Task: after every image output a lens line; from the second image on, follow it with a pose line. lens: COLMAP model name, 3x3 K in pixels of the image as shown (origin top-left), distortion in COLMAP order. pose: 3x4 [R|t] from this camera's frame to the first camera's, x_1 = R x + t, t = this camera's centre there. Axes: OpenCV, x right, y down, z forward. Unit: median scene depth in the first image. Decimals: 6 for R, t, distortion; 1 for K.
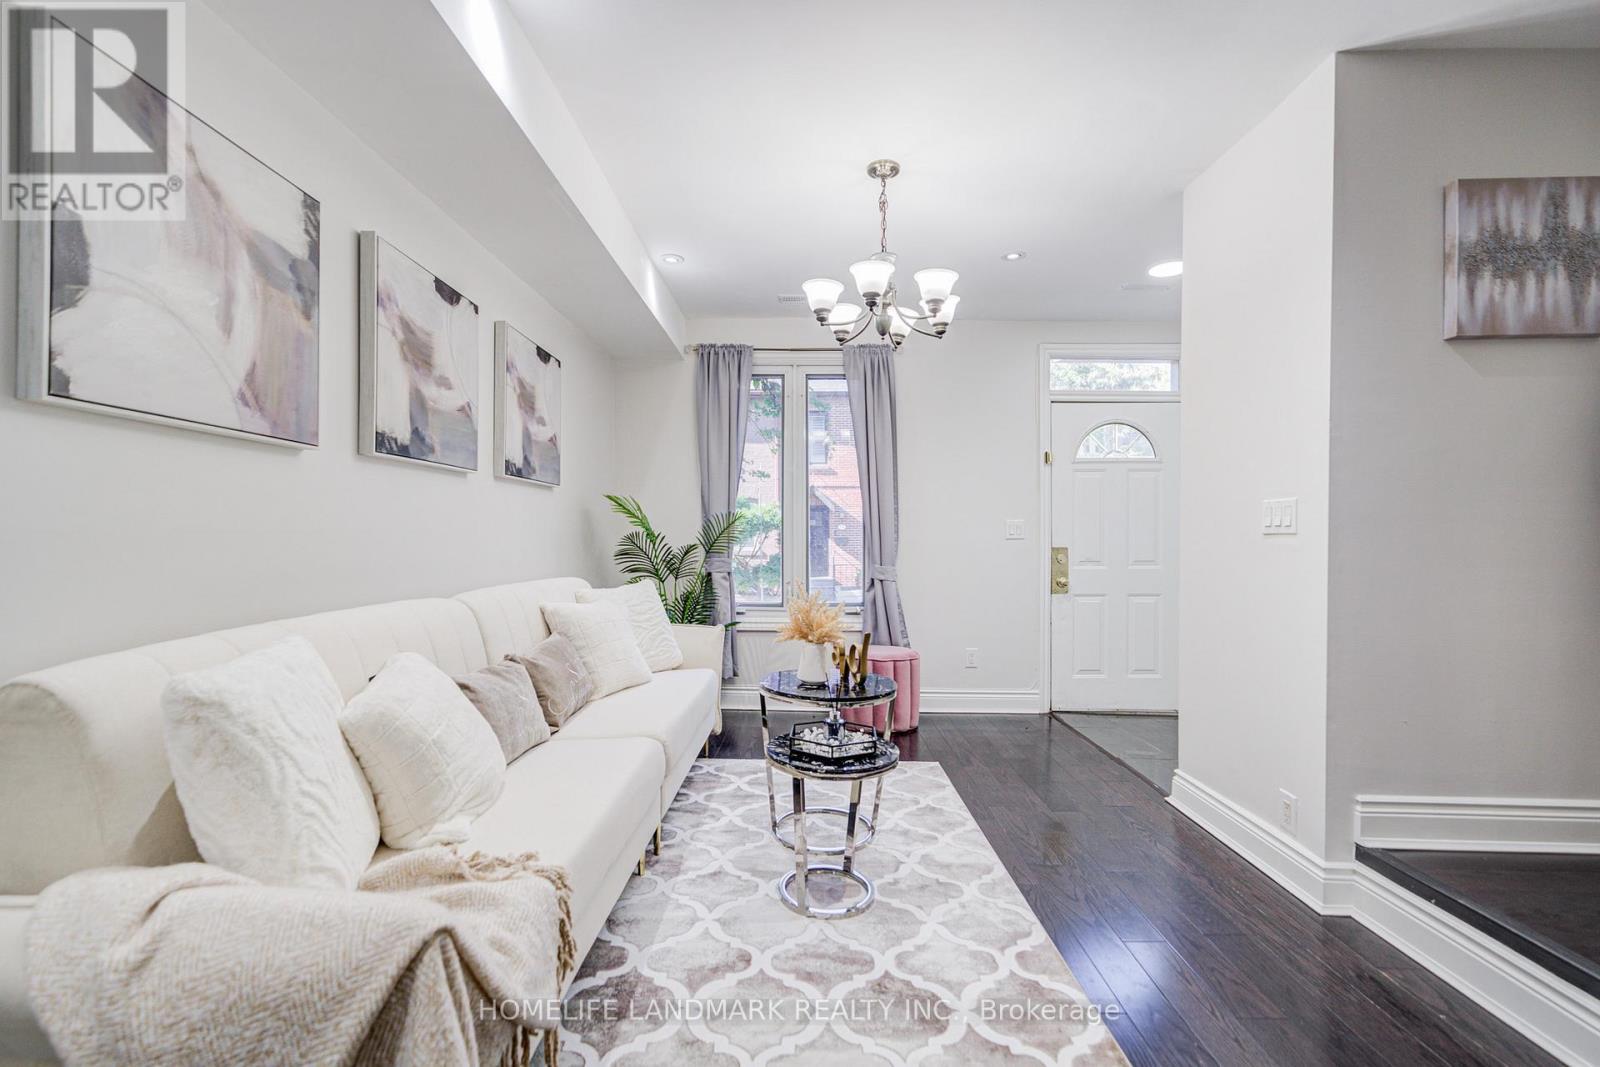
lens RADIAL K [[722.4, 0, 821.3], [0, 722.4, 537.4], [0, 0, 1]] dist [-0.001431, -0.000031]
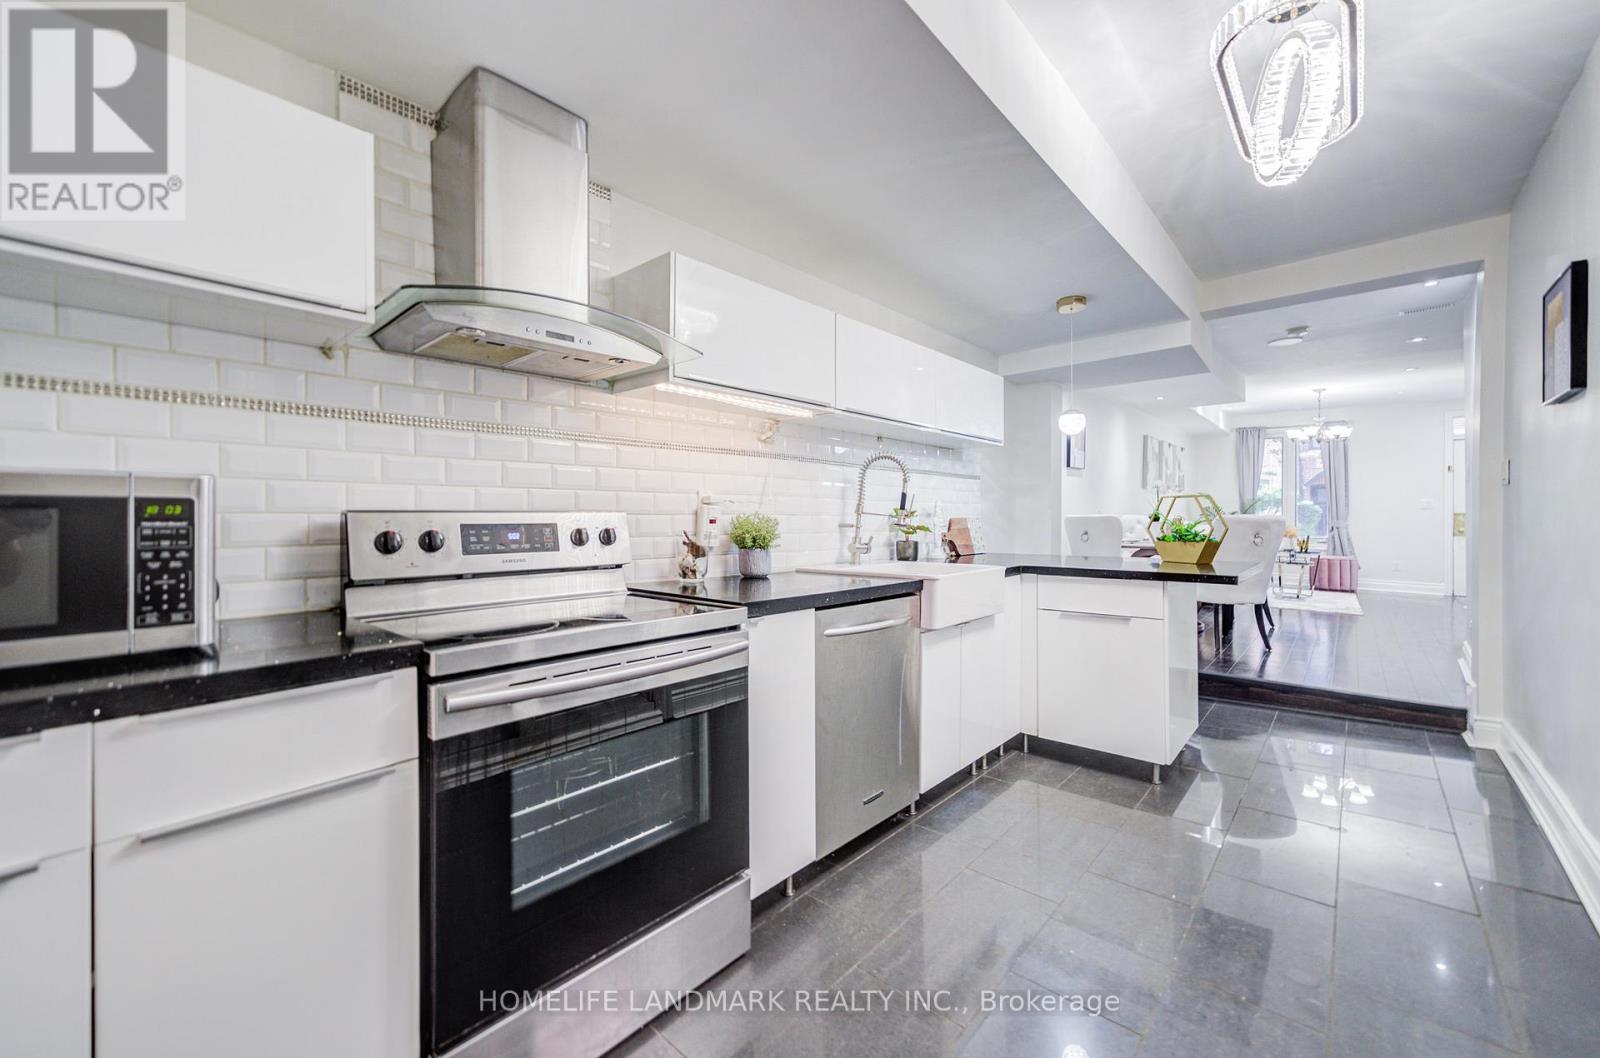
lens RADIAL K [[635.1, 0, 772.0], [0, 635.1, 509.5], [0, 0, 1]] dist [-0.000647, -0.000327]
pose [[0.731218, -0.003123, -0.682136, 0.292444], [-0.004015, 0.999952, -0.008882, 0.059396], [0.682132, 0.009234, 0.731171, -3.427510]]
